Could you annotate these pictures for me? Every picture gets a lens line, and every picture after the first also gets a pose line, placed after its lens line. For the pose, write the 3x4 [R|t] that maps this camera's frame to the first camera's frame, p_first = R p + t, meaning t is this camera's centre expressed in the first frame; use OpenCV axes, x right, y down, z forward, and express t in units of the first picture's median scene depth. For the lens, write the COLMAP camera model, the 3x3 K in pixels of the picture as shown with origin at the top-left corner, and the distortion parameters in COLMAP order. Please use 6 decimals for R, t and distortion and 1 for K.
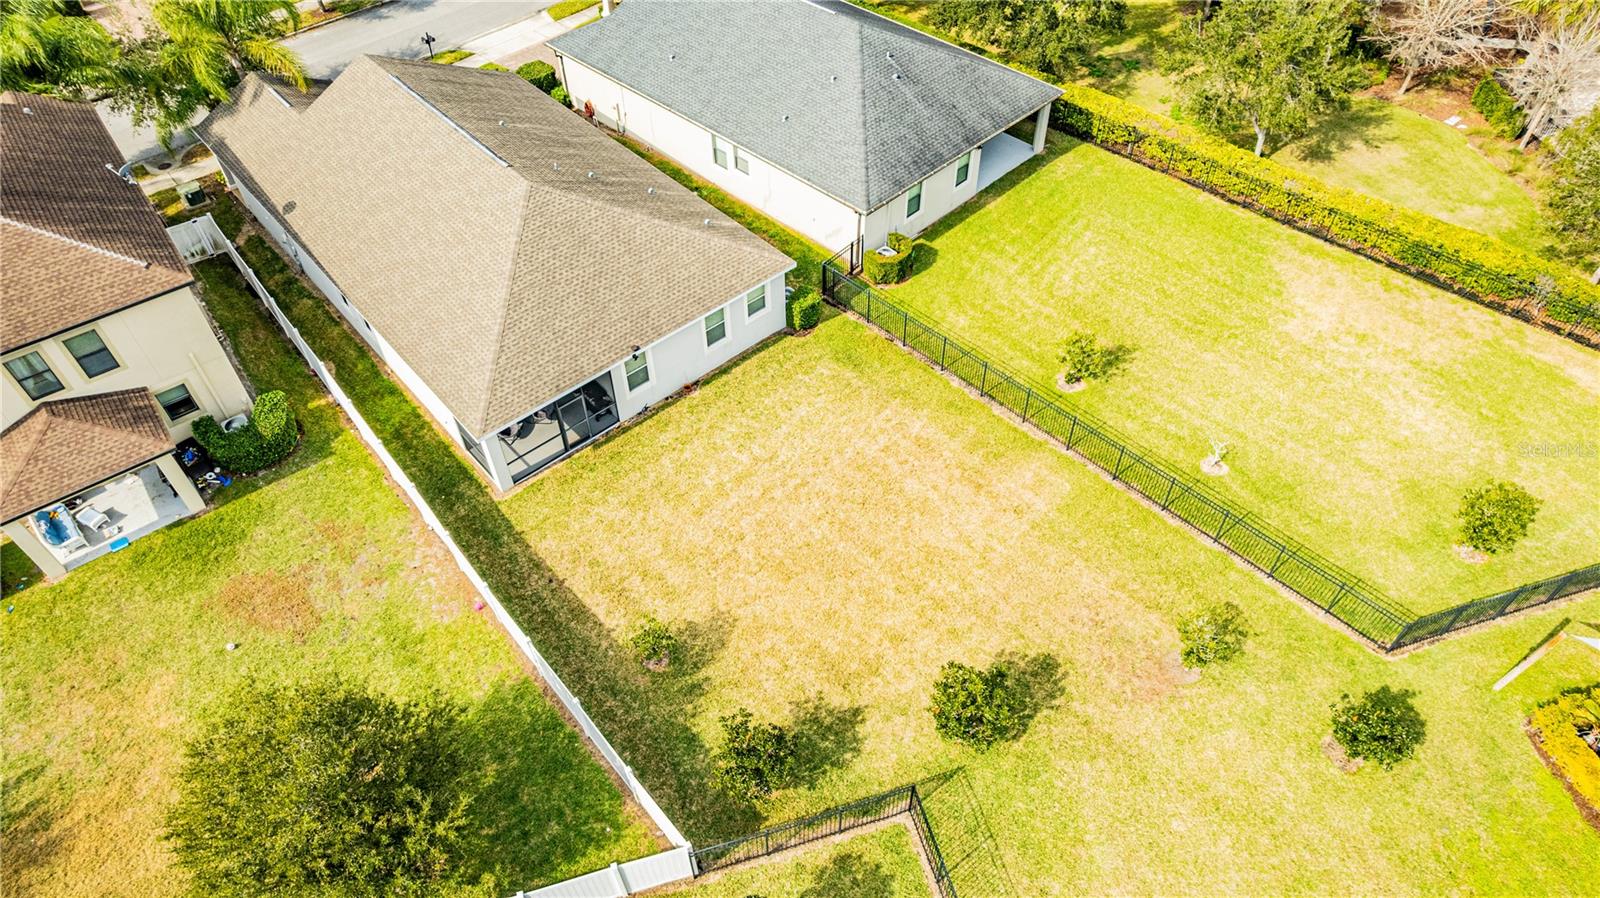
lens RADIAL K [[1029.4, 0, 800.0], [0, 1029.4, 449.0], [0, 0, 1]] dist [-0.079463, 0.072710]
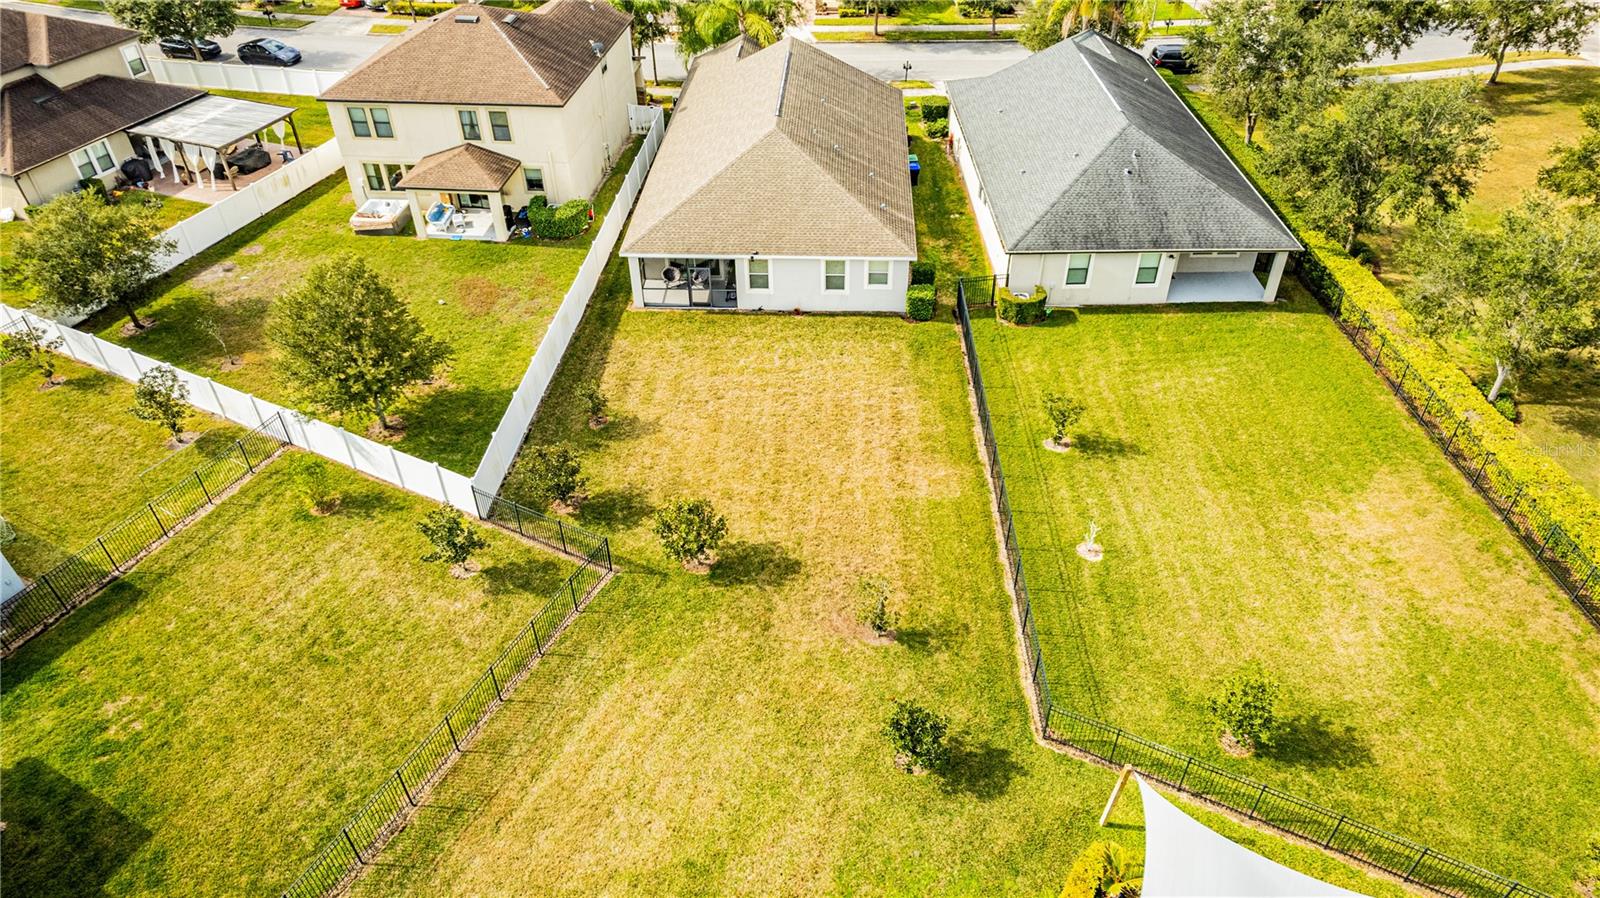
lens RADIAL K [[1039.2, 0, 805.5], [0, 1039.2, 418.7], [0, 0, 1]] dist [-0.081806, 0.078960]
pose [[0.716430, 0.434669, -0.545702, 0.680930], [-0.512529, 0.858599, 0.011023, 0.036068], [0.473331, 0.271791, 0.837907, -0.027605]]
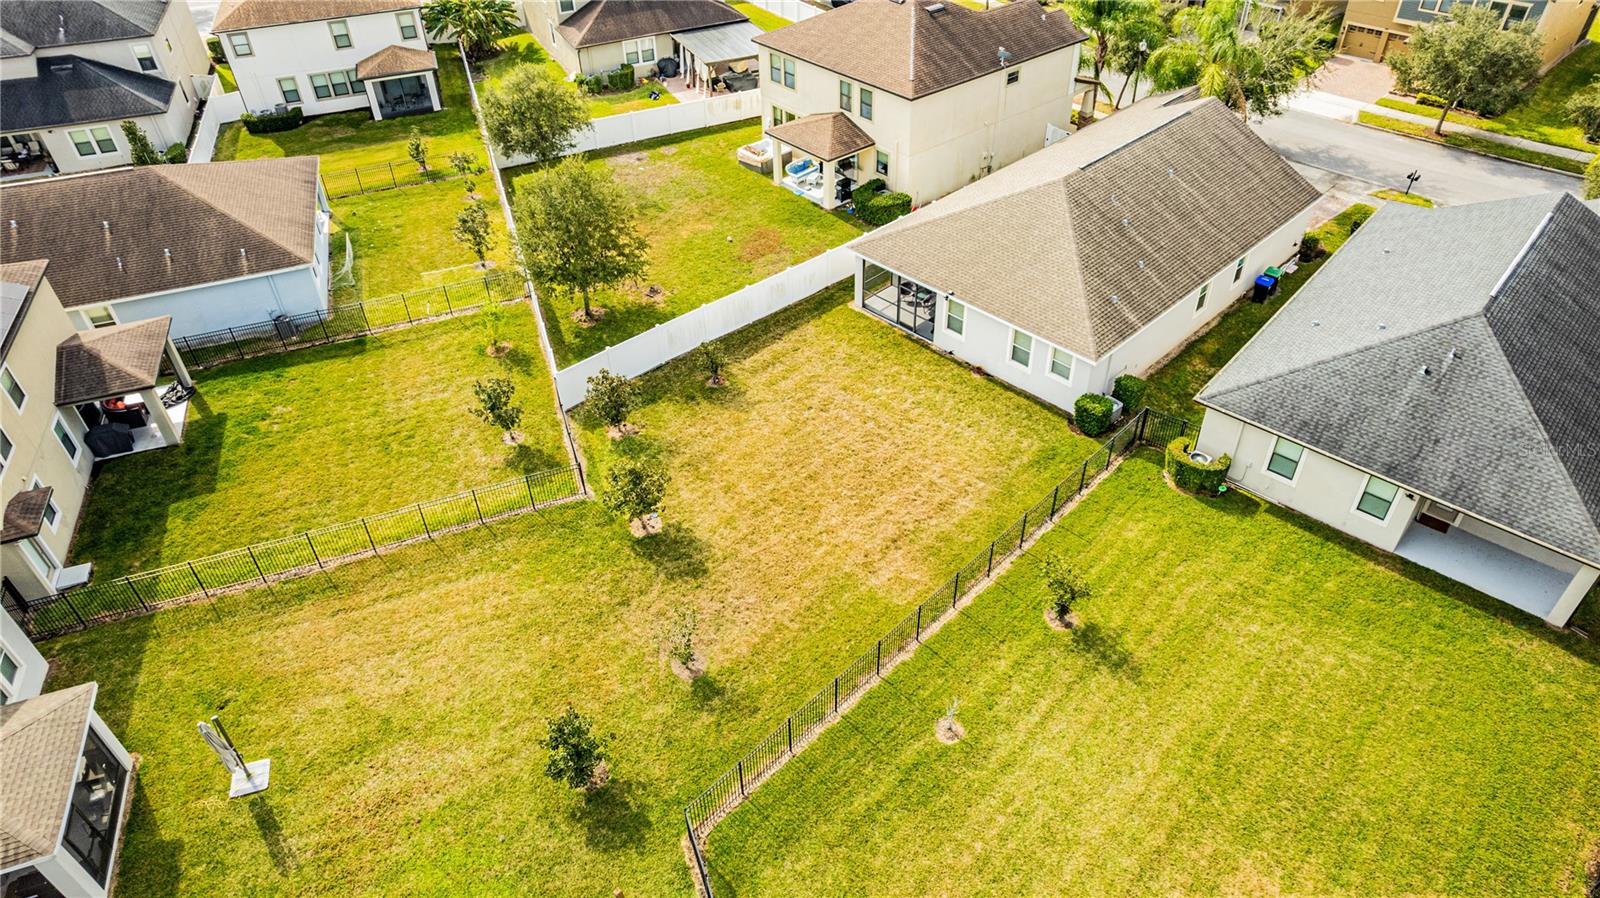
lens RADIAL K [[1029.4, 0, 800.0], [0, 1029.4, 449.0], [0, 0, 1]] dist [-0.079463, 0.072710]
pose [[0.041346, 0.640762, -0.766625, 0.877782], [-0.718228, 0.552454, 0.423017, -0.374924], [0.694579, 0.533122, 0.483055, 0.356634]]
